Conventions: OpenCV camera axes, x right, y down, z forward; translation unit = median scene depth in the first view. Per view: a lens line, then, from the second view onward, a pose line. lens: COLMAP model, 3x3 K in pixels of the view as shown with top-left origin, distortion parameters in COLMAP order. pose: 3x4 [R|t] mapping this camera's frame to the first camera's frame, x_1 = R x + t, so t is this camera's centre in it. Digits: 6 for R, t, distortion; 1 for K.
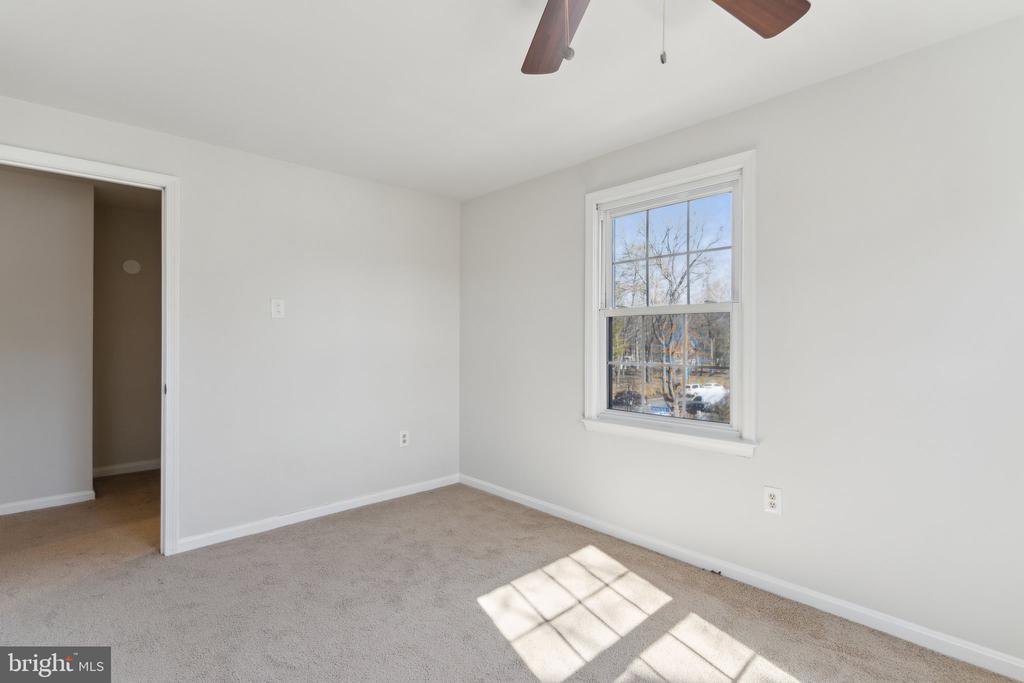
lens RADIAL K [[493.4, 0, 511.8], [0, 493.4, 345.9], [0, 0, 1]] dist [0.000351, 0.000116]
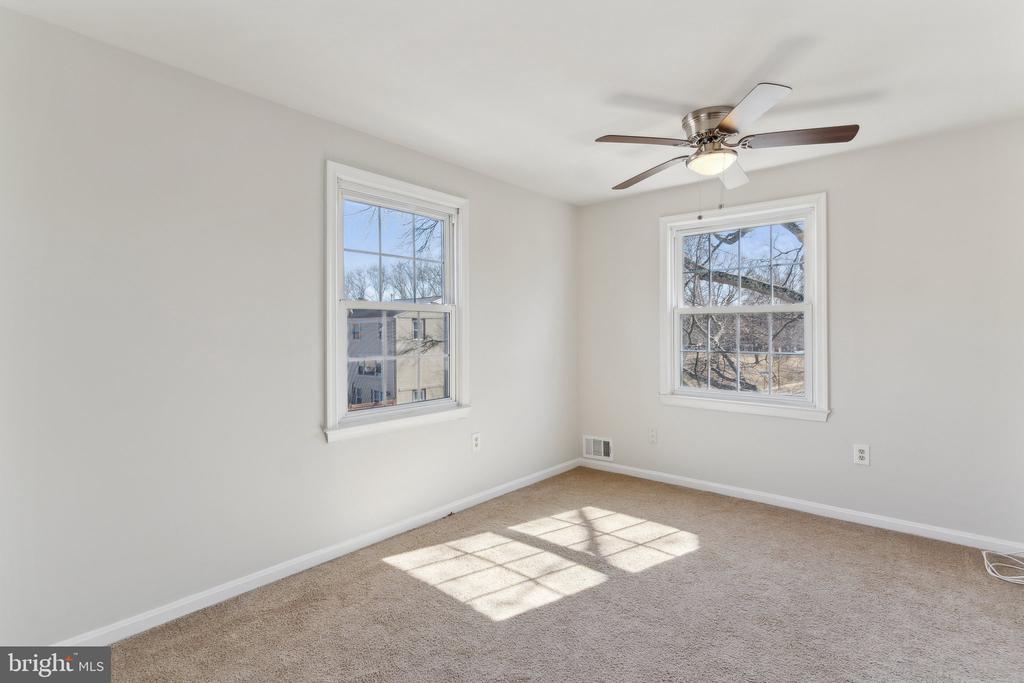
lens RADIAL K [[494.6, 0, 516.3], [0, 494.6, 334.7], [0, 0, 1]] dist [0.003106, 0.000407]
pose [[-0.117744, -0.005757, 0.993027, -0.893901], [0.019576, 0.999775, 0.008117, -0.016578], [-0.992851, 0.020395, -0.117605, 0.980168]]
